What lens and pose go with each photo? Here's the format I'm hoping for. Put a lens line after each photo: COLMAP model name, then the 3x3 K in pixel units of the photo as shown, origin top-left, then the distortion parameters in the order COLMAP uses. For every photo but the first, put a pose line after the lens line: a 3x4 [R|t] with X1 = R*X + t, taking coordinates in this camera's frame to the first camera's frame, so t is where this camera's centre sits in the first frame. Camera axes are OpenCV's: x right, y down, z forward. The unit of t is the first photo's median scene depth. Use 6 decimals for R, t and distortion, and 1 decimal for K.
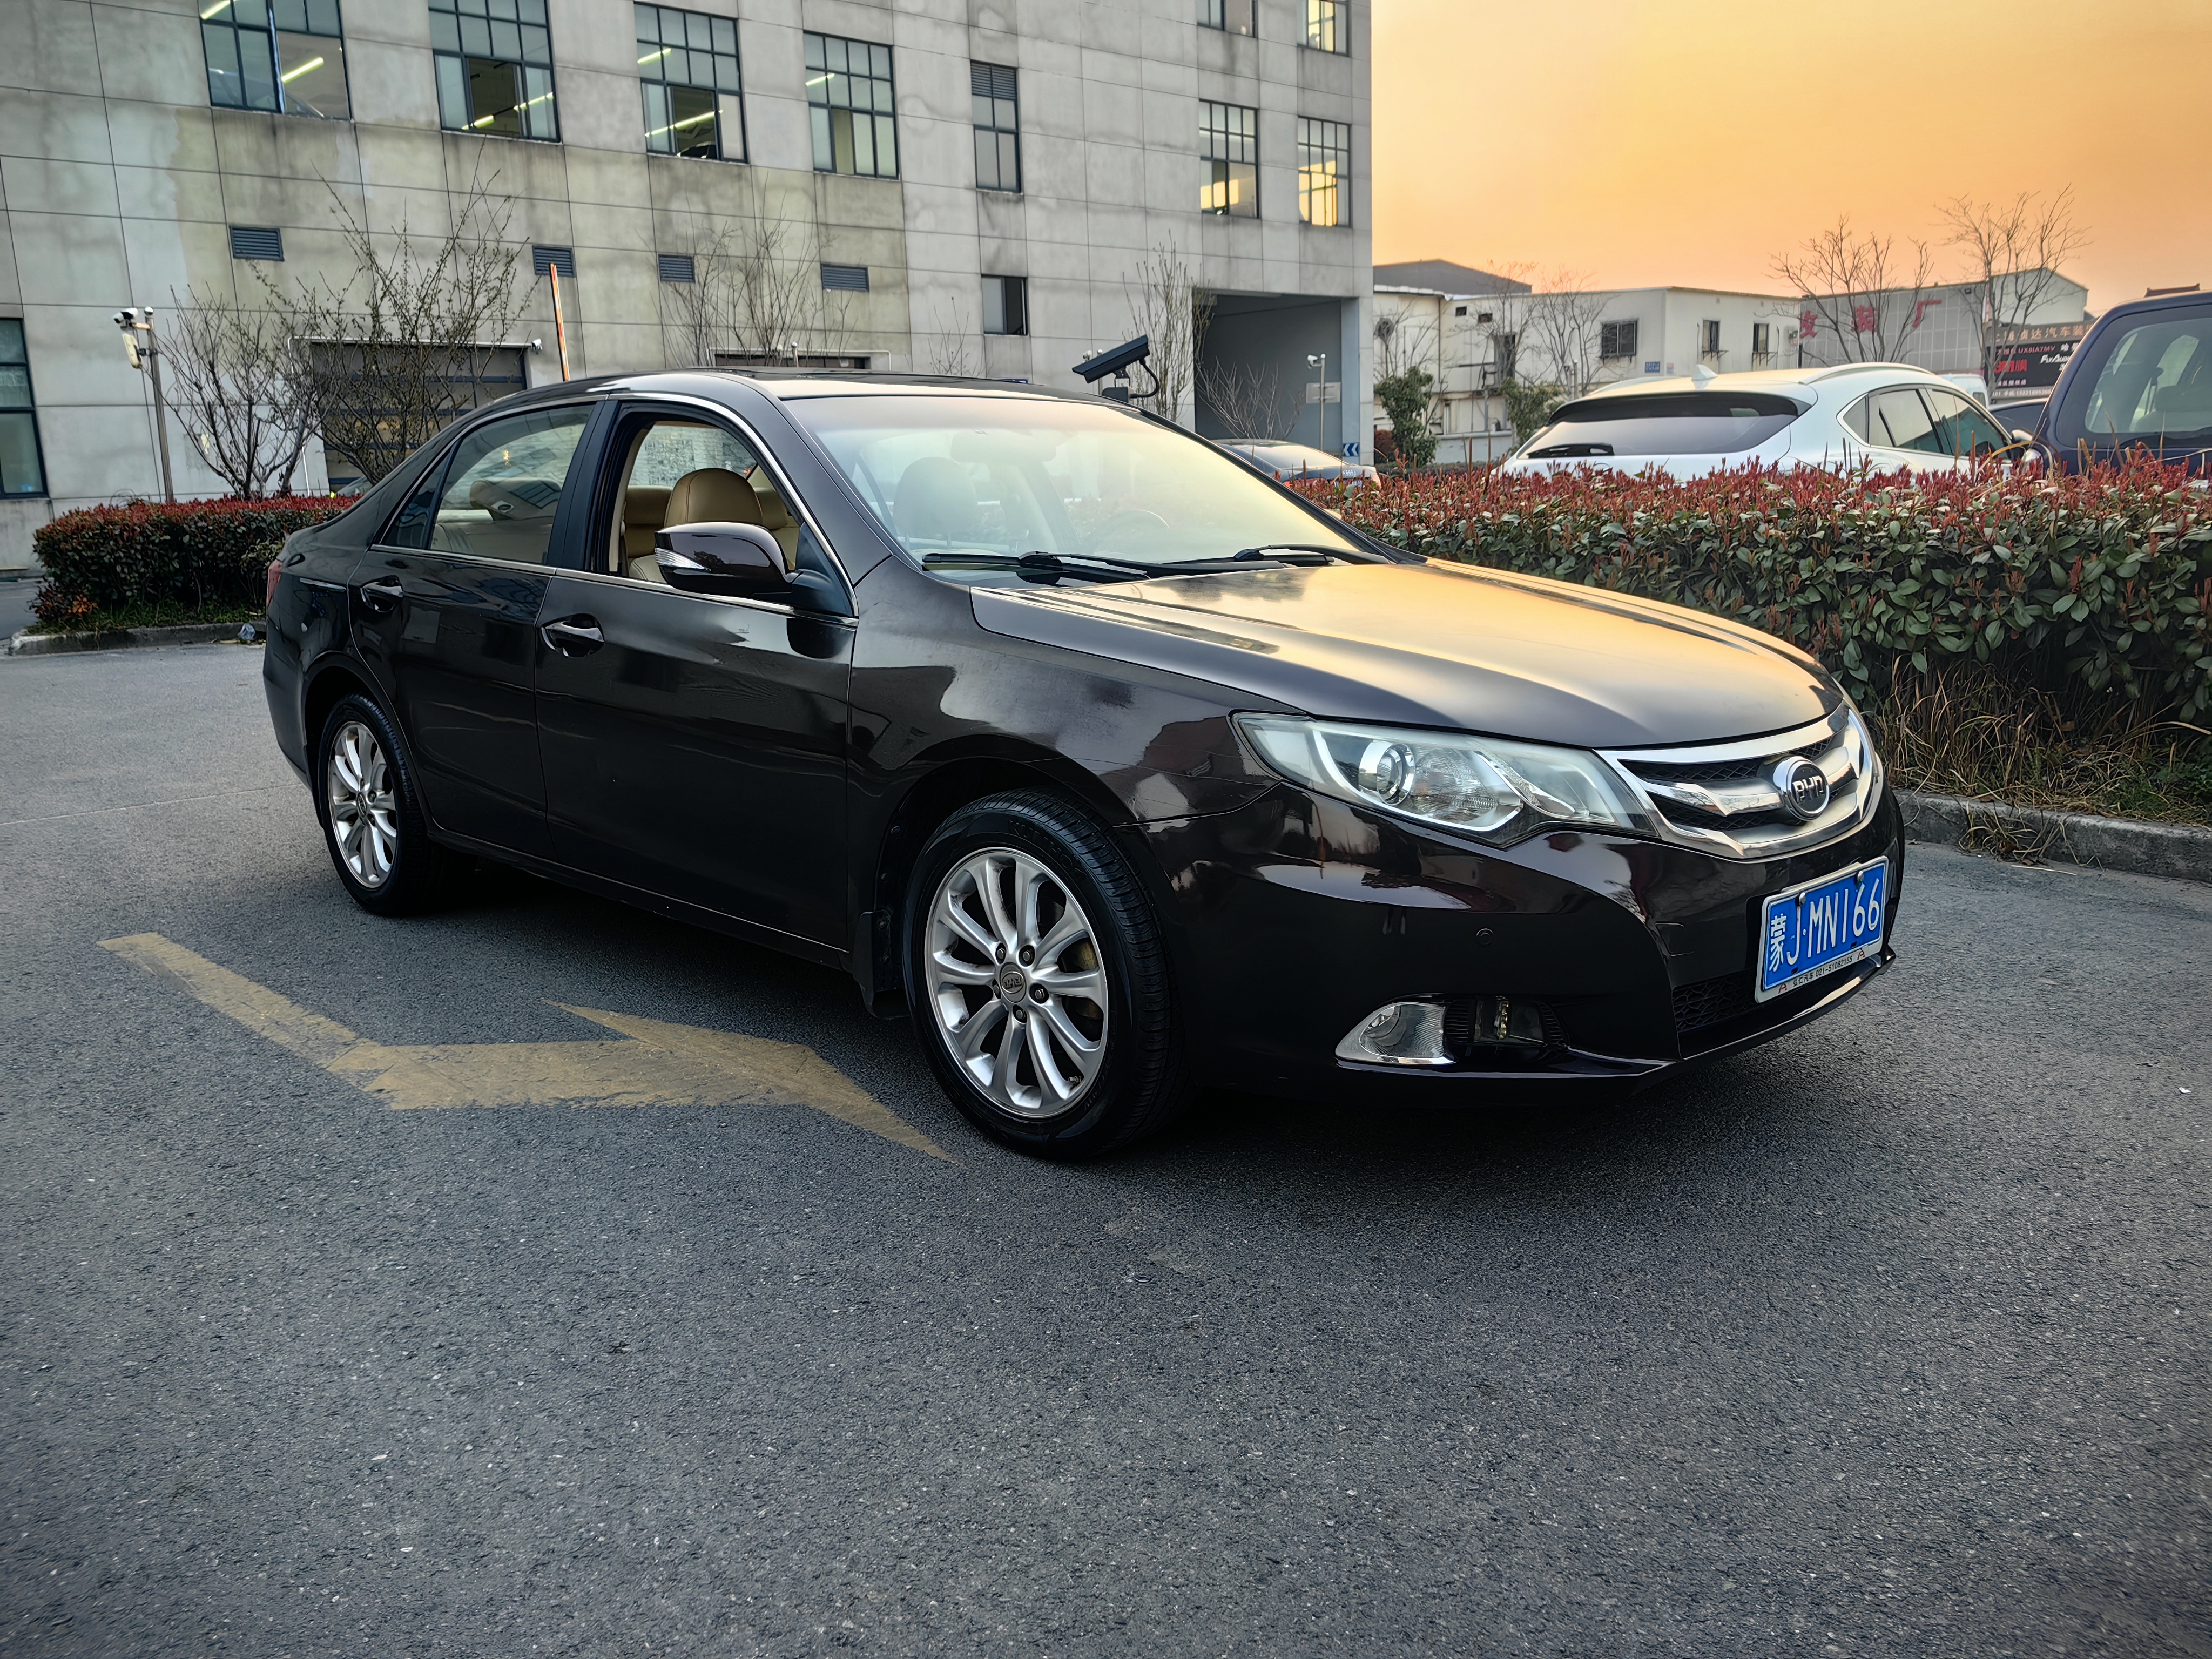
lens RADIAL K [[1703.3, 0, 1113.7], [0, 1703.3, 825.2], [0, 0, 1]] dist [-0.004785, -0.005641]
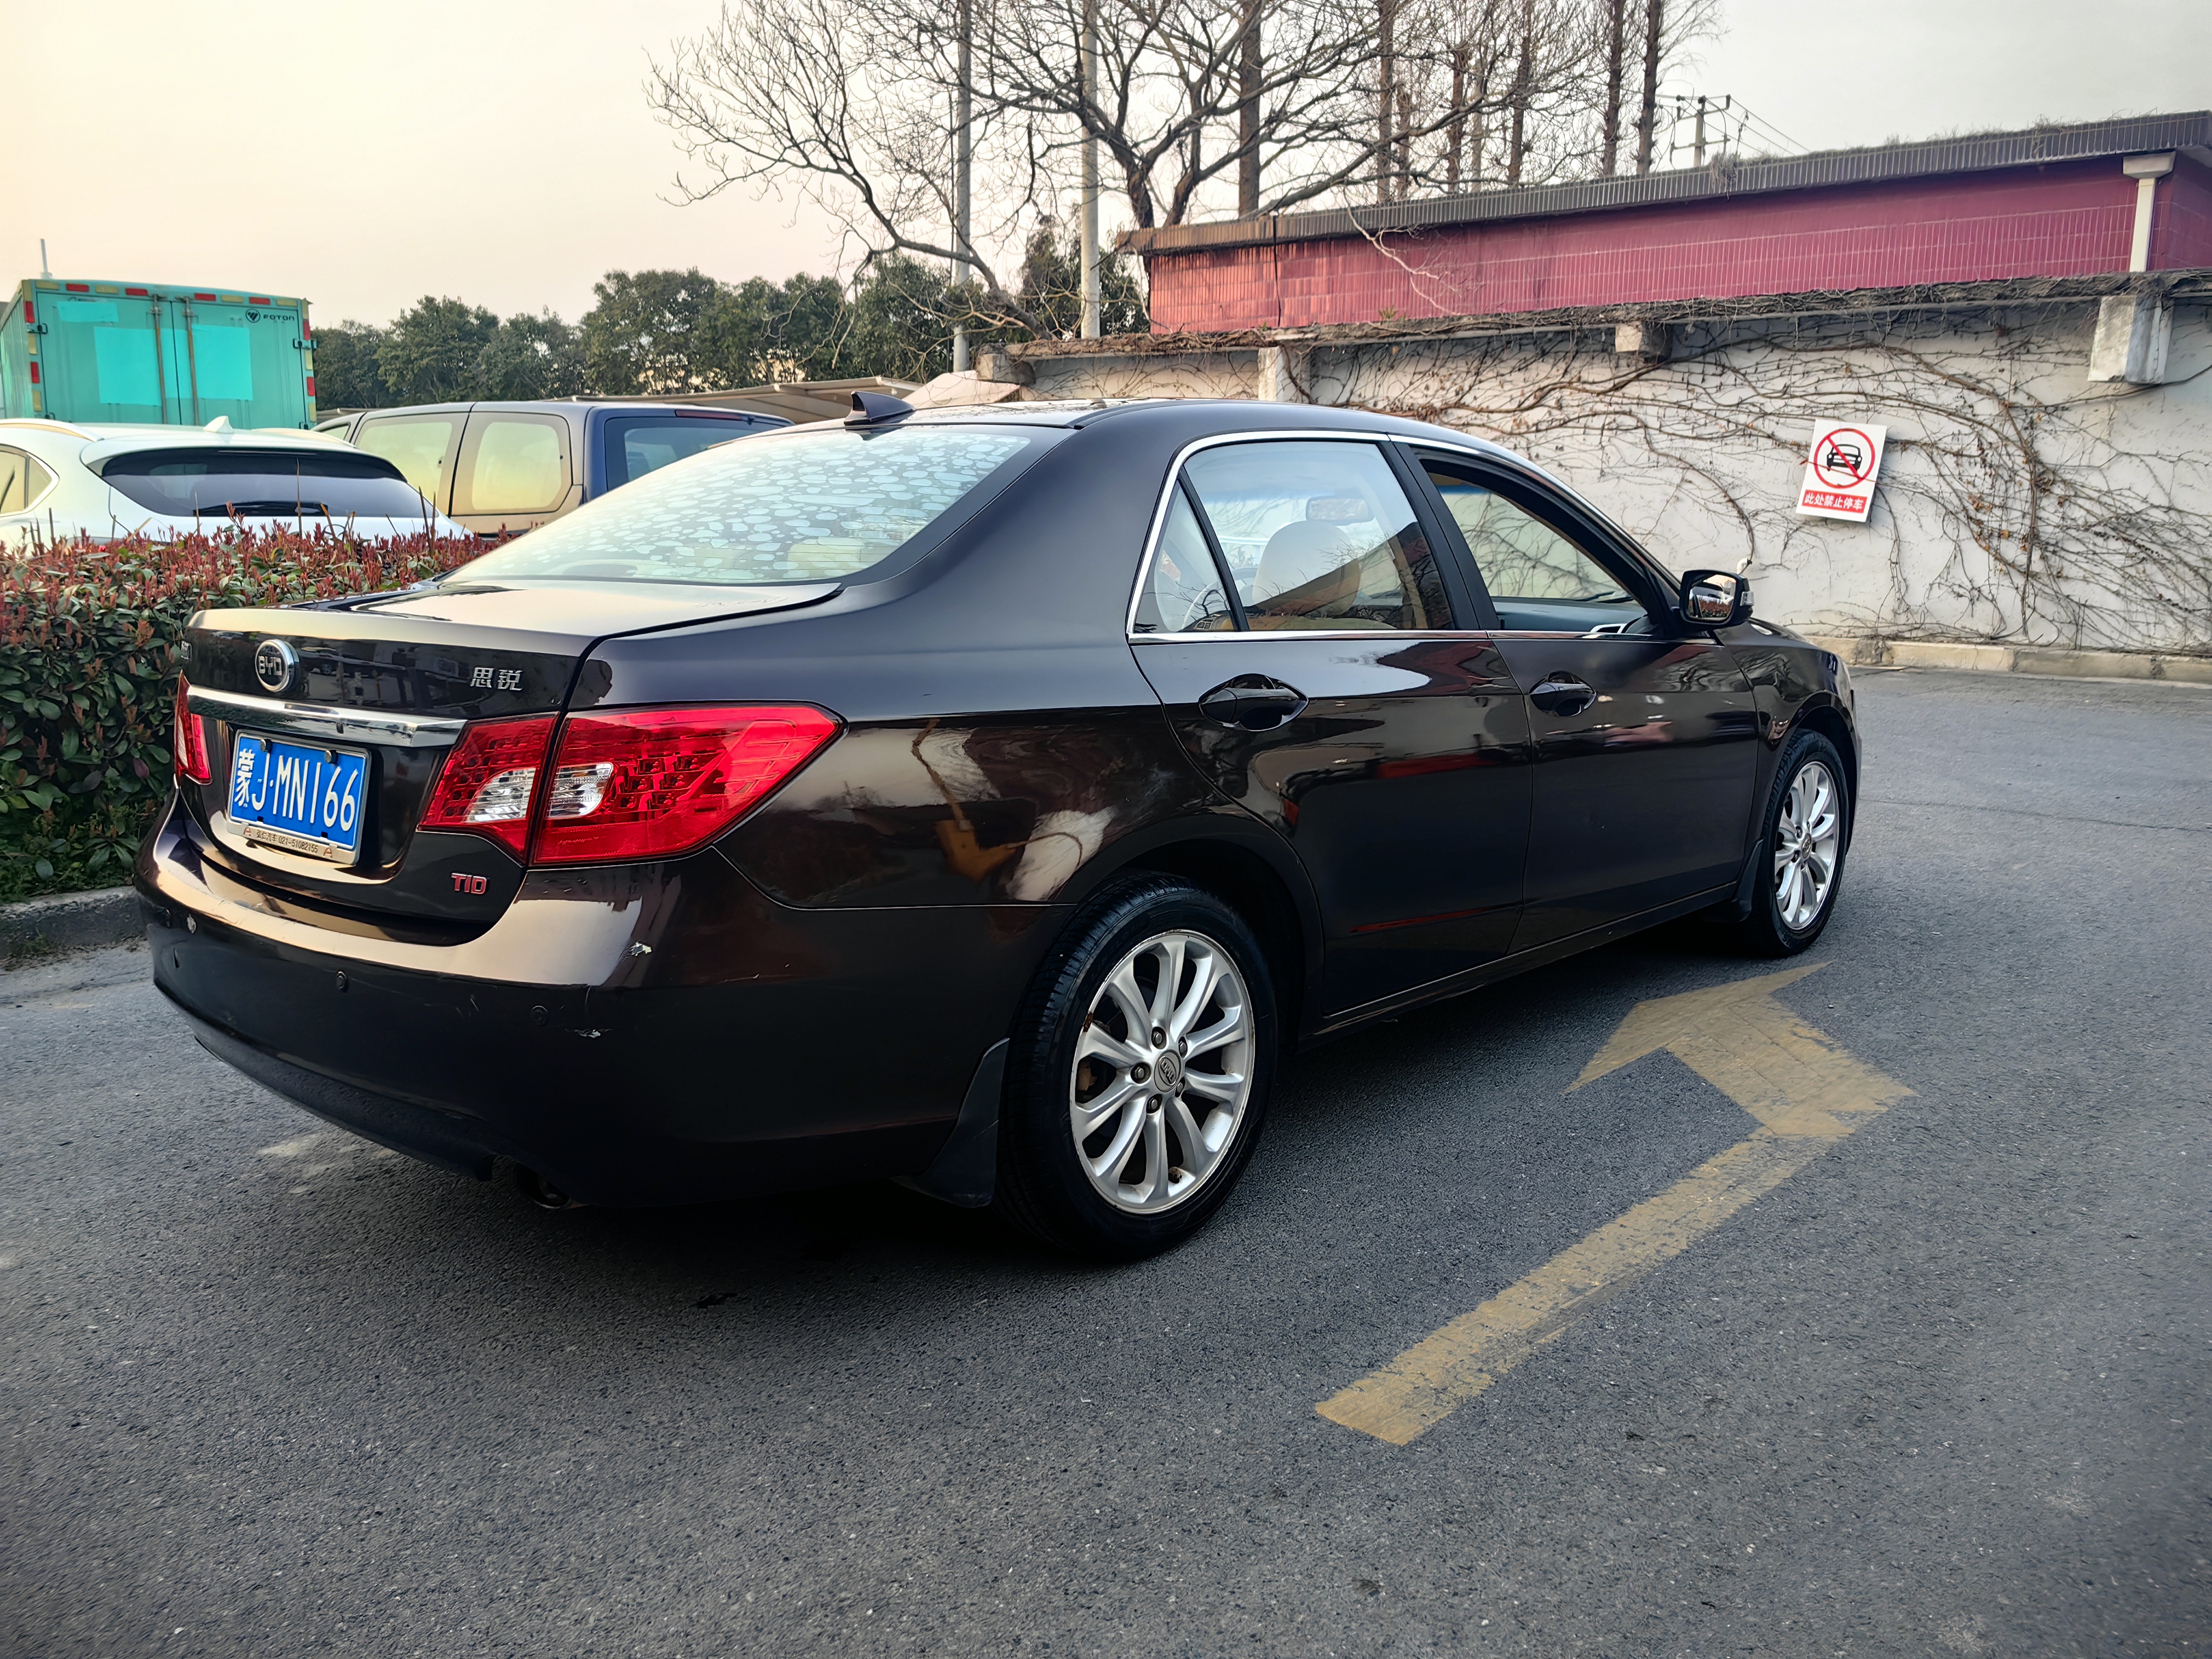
lens RADIAL K [[1703.3, 0, 1110.4], [0, 1703.3, 832.3], [0, 0, 1]] dist [-0.004785, -0.005641]
pose [[-0.011668, -0.160699, 0.986935, -1.302869], [0.199743, 0.966735, 0.159771, -0.245087], [-0.979779, 0.198997, 0.020818, 1.277067]]
